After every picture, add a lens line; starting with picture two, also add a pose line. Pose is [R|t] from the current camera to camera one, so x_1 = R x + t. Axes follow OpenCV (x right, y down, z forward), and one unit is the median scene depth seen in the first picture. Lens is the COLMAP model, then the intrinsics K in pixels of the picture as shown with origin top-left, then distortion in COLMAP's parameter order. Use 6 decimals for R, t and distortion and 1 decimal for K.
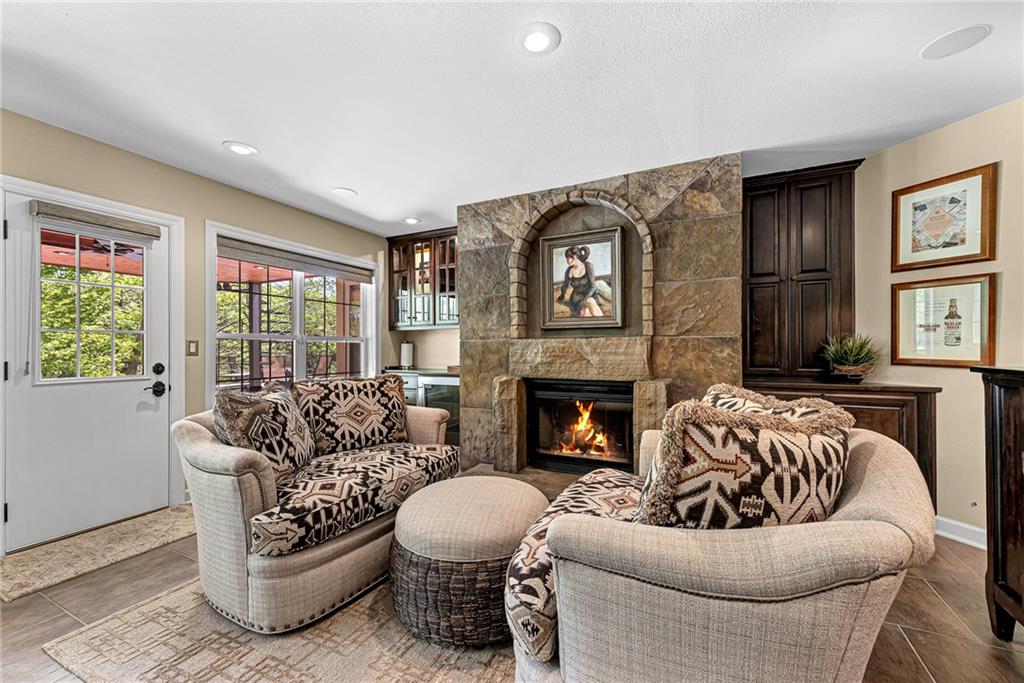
lens RADIAL K [[402.7, 0, 512.4], [0, 402.7, 344.5], [0, 0, 1]] dist [0.007909, -0.002383]
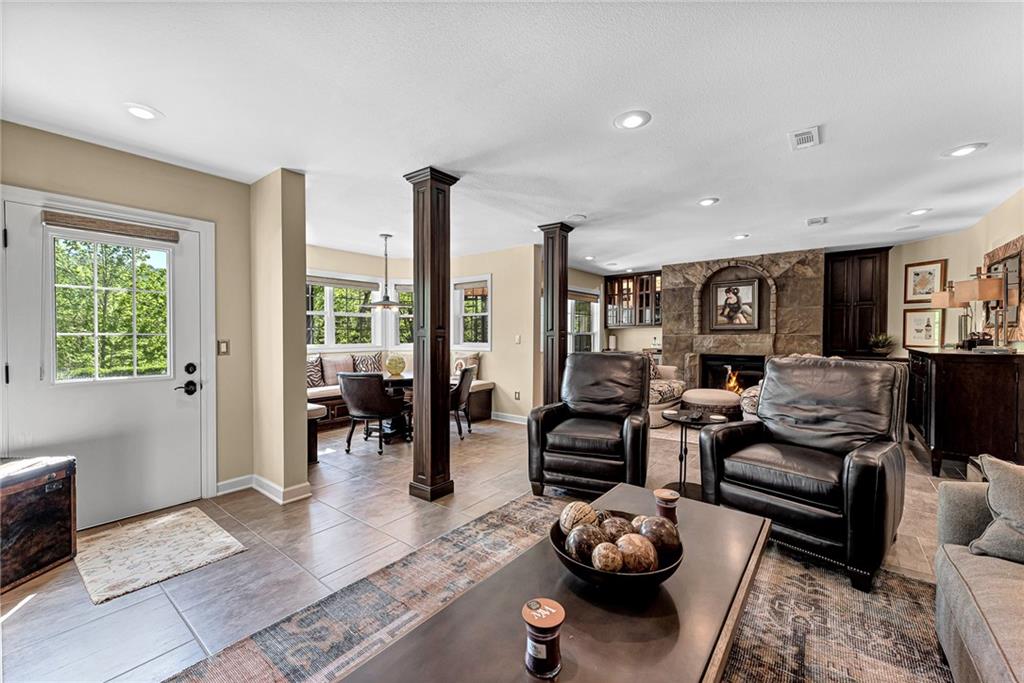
lens RADIAL K [[402.7, 0, 516.8], [0, 402.7, 345.4], [0, 0, 1]] dist [0.007909, -0.002383]
pose [[0.982185, 0.001324, -0.187914, -0.511766], [0.005662, 0.999313, 0.036635, -0.040879], [0.187834, -0.037046, 0.981502, -1.161640]]
